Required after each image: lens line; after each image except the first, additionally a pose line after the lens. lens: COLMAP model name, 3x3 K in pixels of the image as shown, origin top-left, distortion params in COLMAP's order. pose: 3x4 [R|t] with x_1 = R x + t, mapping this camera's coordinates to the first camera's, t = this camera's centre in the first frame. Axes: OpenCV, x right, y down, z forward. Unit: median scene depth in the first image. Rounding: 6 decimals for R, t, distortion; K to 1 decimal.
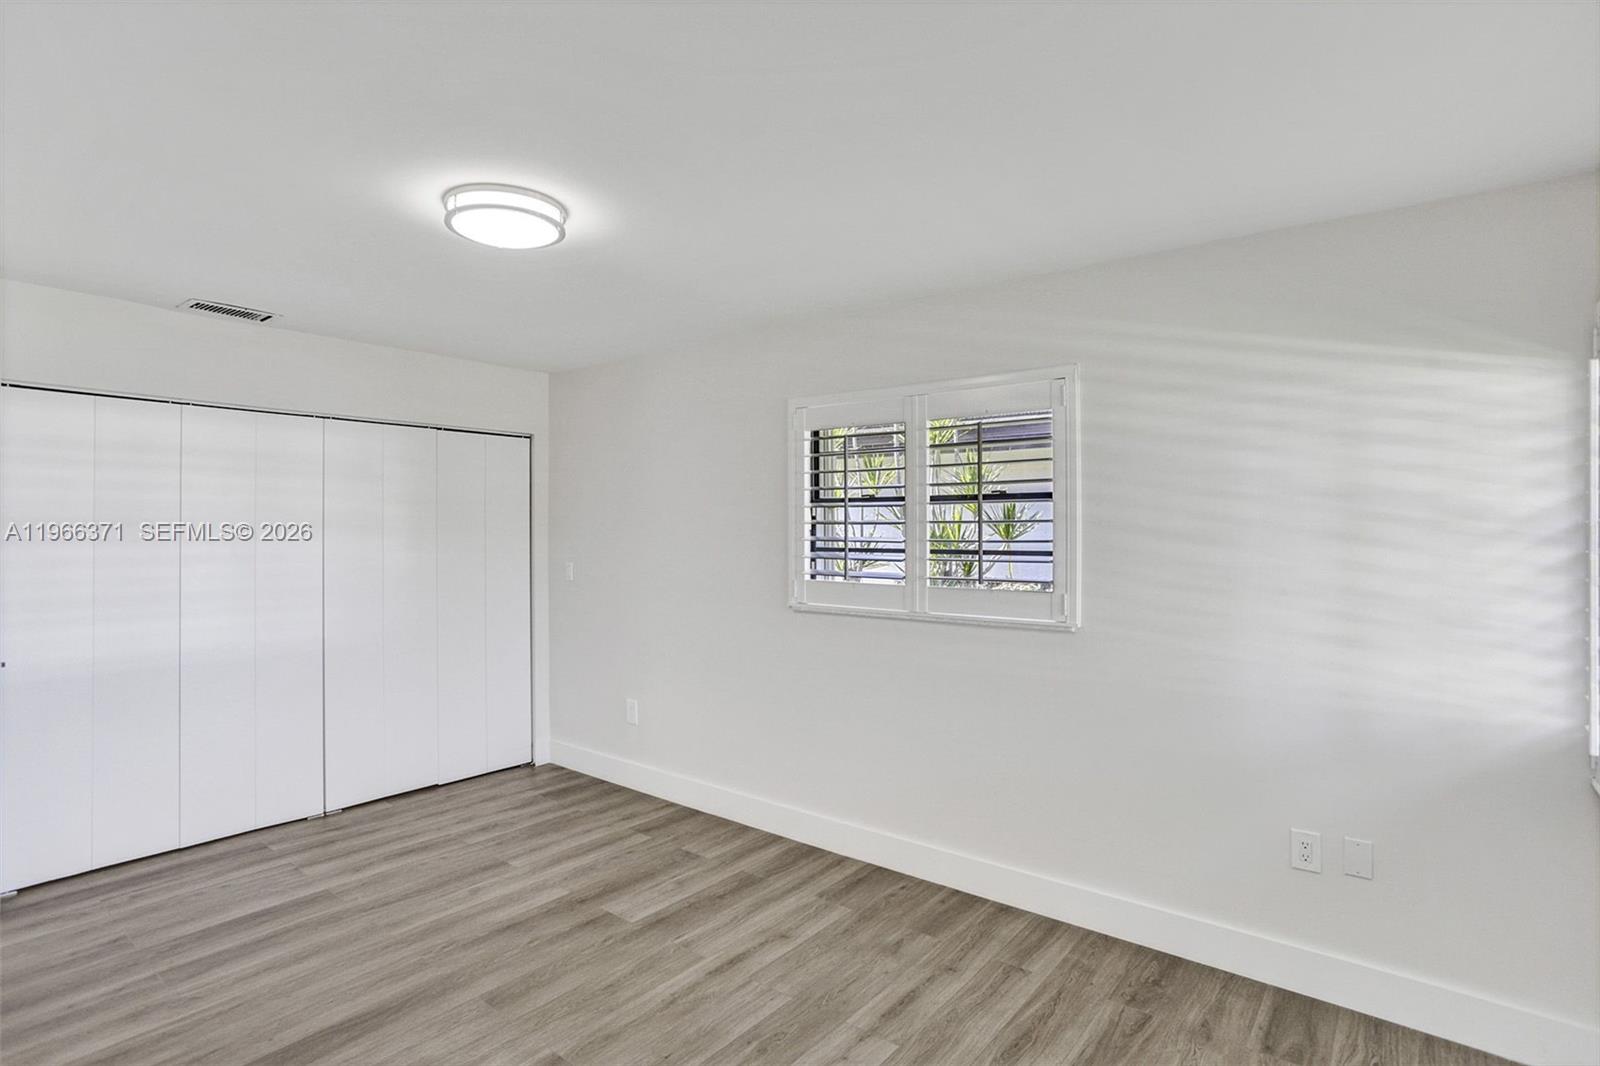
lens RADIAL K [[802.2, 0, 800.0], [0, 802.2, 533.0], [0, 0, 1]] dist [-0.056763, 0.030646]
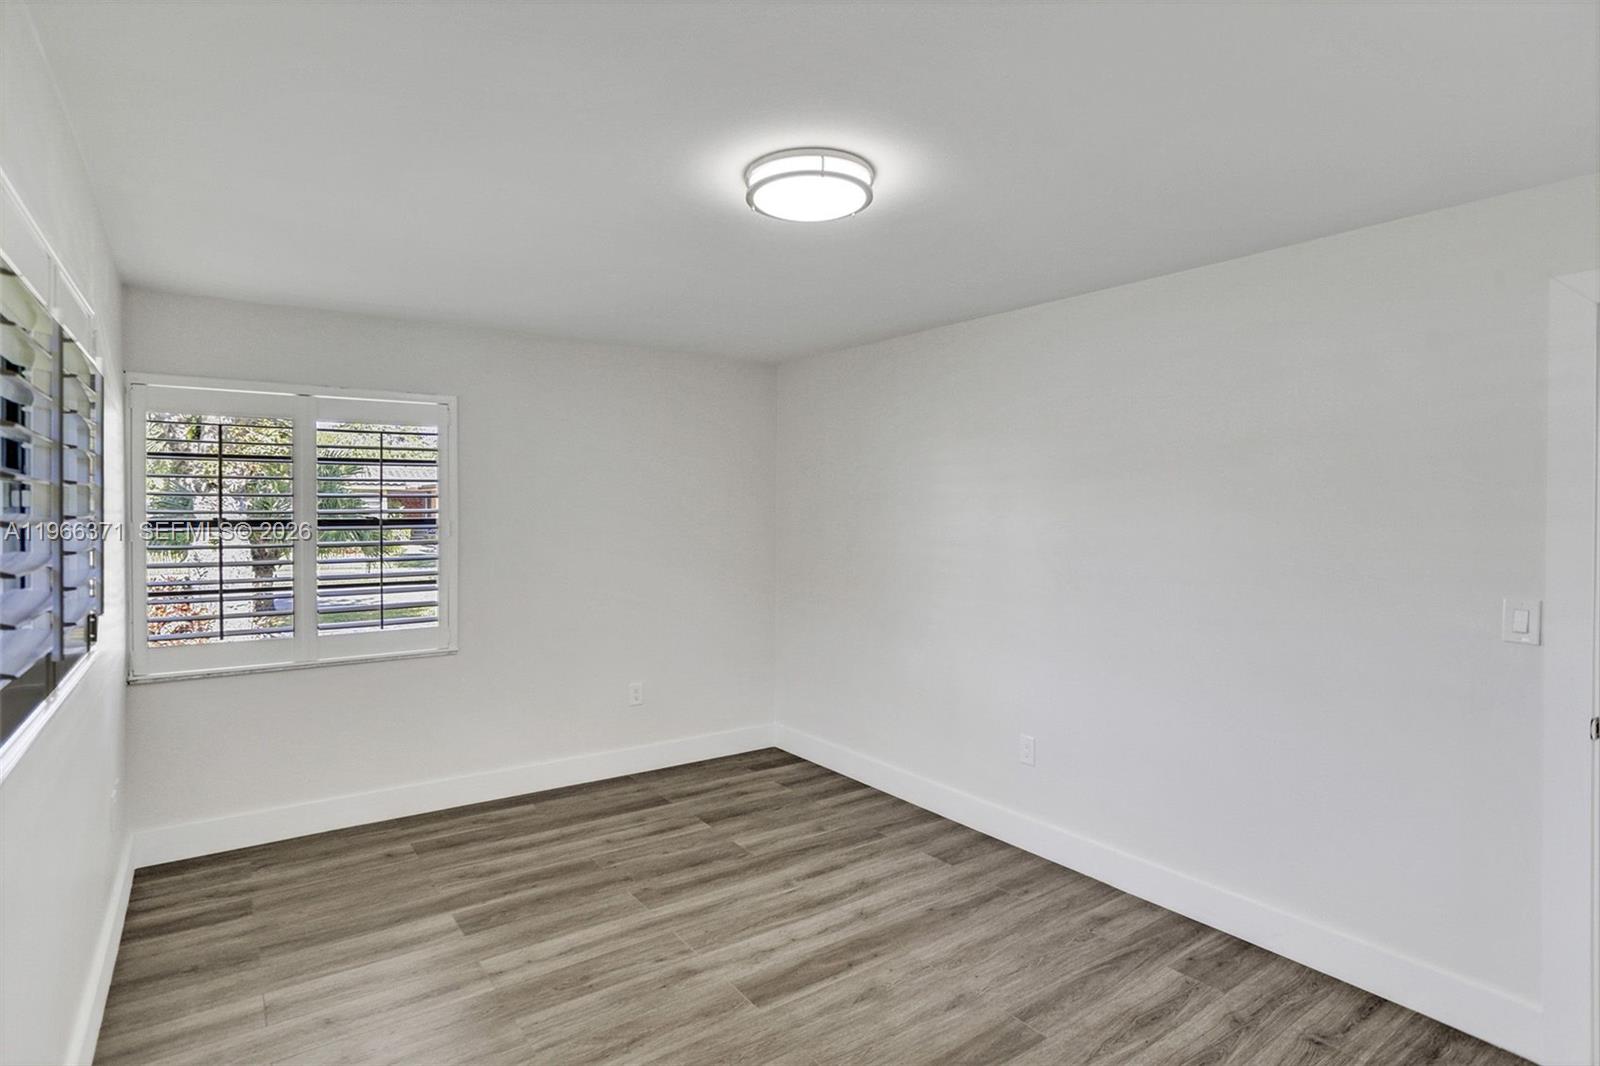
lens RADIAL K [[813.8, 0, 794.0], [0, 813.8, 515.0], [0, 0, 1]] dist [-0.055250, 0.031039]
pose [[-0.962651, -0.008020, 0.270628, -0.472748], [-0.007454, 0.999967, 0.003118, -0.018191], [-0.270644, 0.000984, -0.962679, 1.479331]]
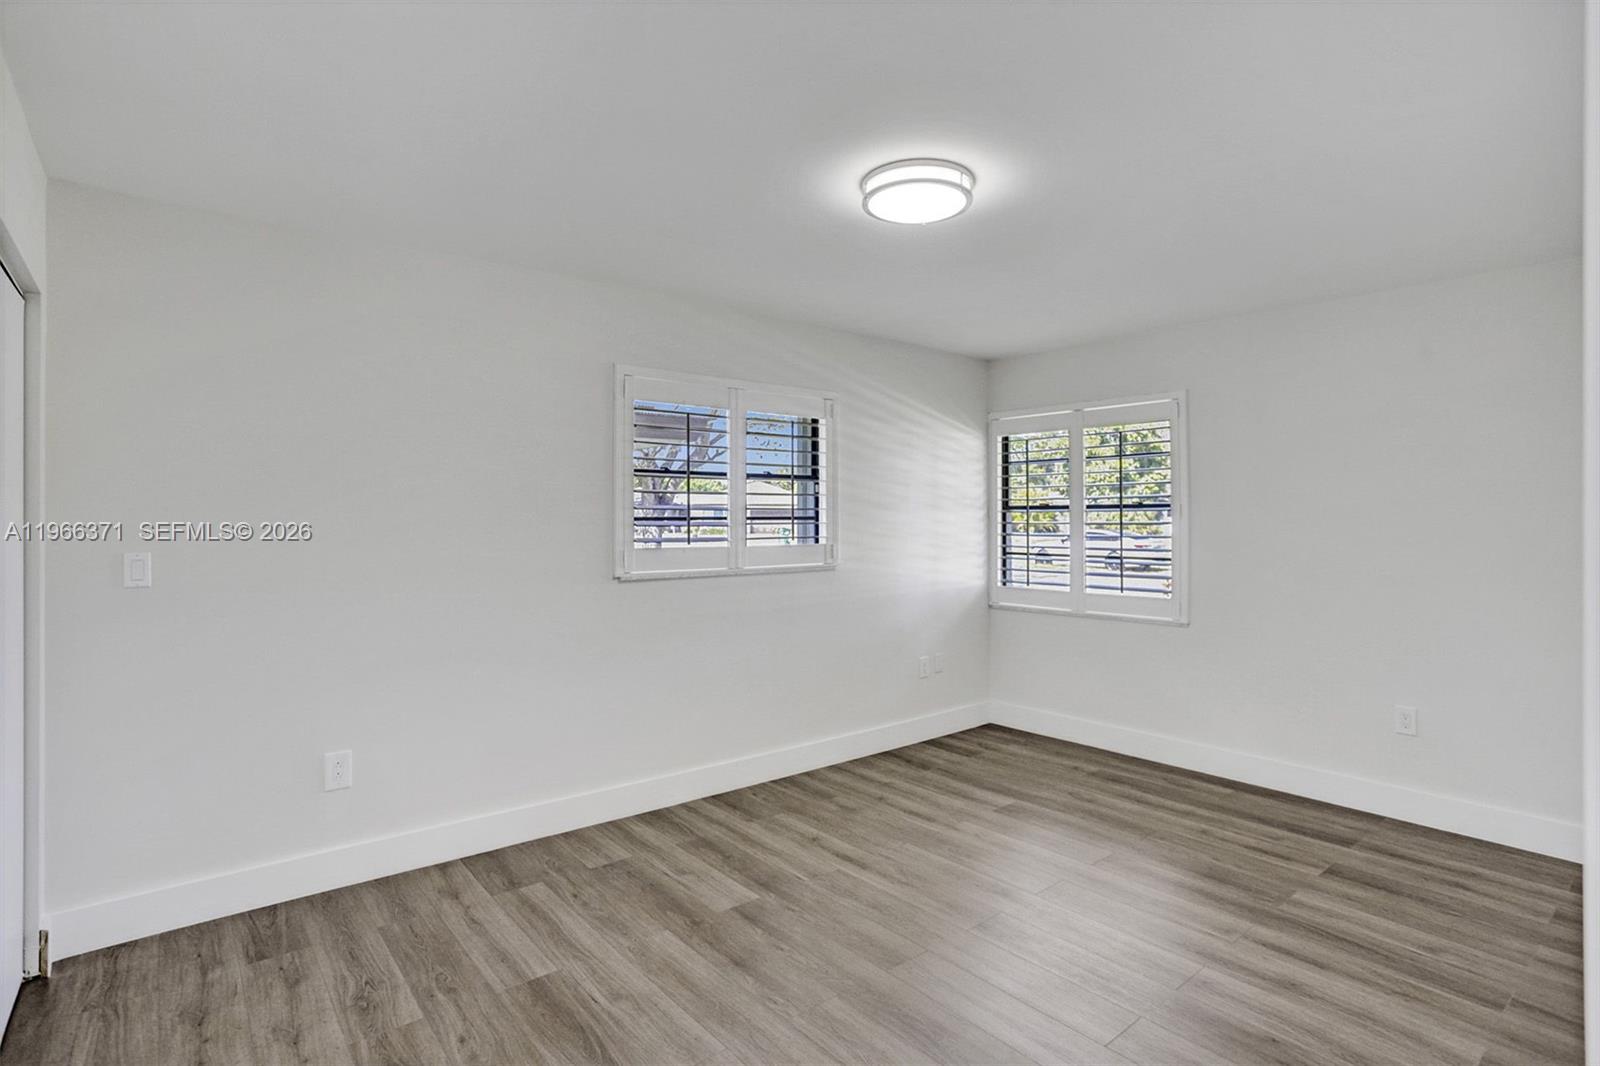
lens RADIAL K [[813.8, 0, 794.0], [0, 813.8, 515.0], [0, 0, 1]] dist [-0.055250, 0.031039]
pose [[0.208639, -0.001275, 0.977992, -1.137352], [-0.001847, 0.999997, 0.001698, 0.018688], [-0.977991, -0.002161, 0.208636, 0.730156]]
